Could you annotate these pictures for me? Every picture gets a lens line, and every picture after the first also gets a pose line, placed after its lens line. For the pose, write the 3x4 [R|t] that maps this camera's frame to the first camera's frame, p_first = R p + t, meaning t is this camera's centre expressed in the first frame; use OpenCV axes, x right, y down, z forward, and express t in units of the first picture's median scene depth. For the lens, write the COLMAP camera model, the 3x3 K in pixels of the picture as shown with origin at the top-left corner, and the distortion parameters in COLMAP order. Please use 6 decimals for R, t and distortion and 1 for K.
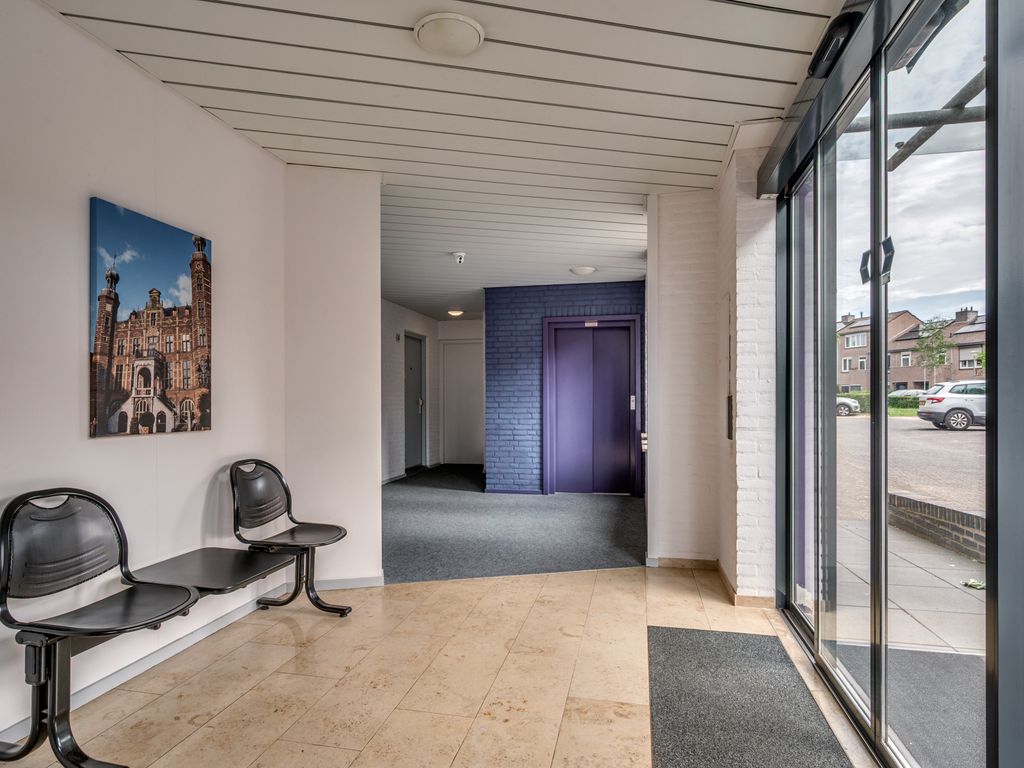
lens RADIAL K [[637.4, 0, 512.0], [0, 637.4, 384.0], [0, 0, 1]] dist [-0.001059, -0.000348]
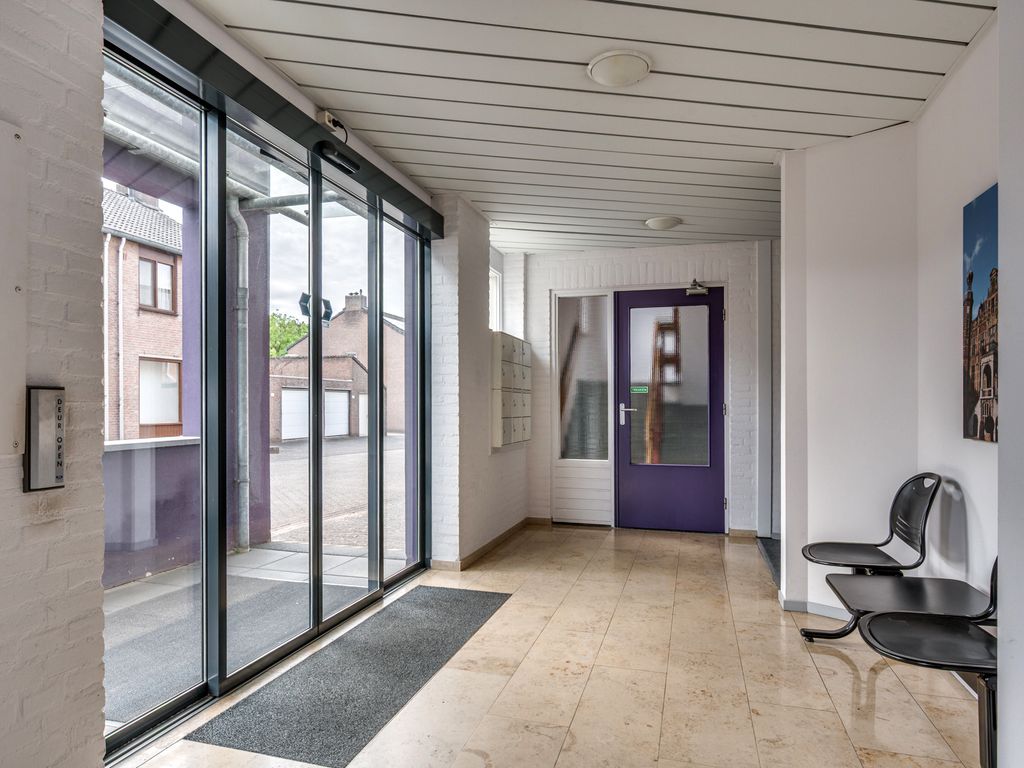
lens RADIAL K [[637.4, 0, 512.0], [0, 637.4, 384.0], [0, 0, 1]] dist [-0.001059, -0.000348]
pose [[-0.997763, 0.000370, 0.066845, 0.013571], [-0.003187, 0.998584, -0.053099, 0.050132], [-0.066770, -0.053194, -0.996349, 1.965613]]
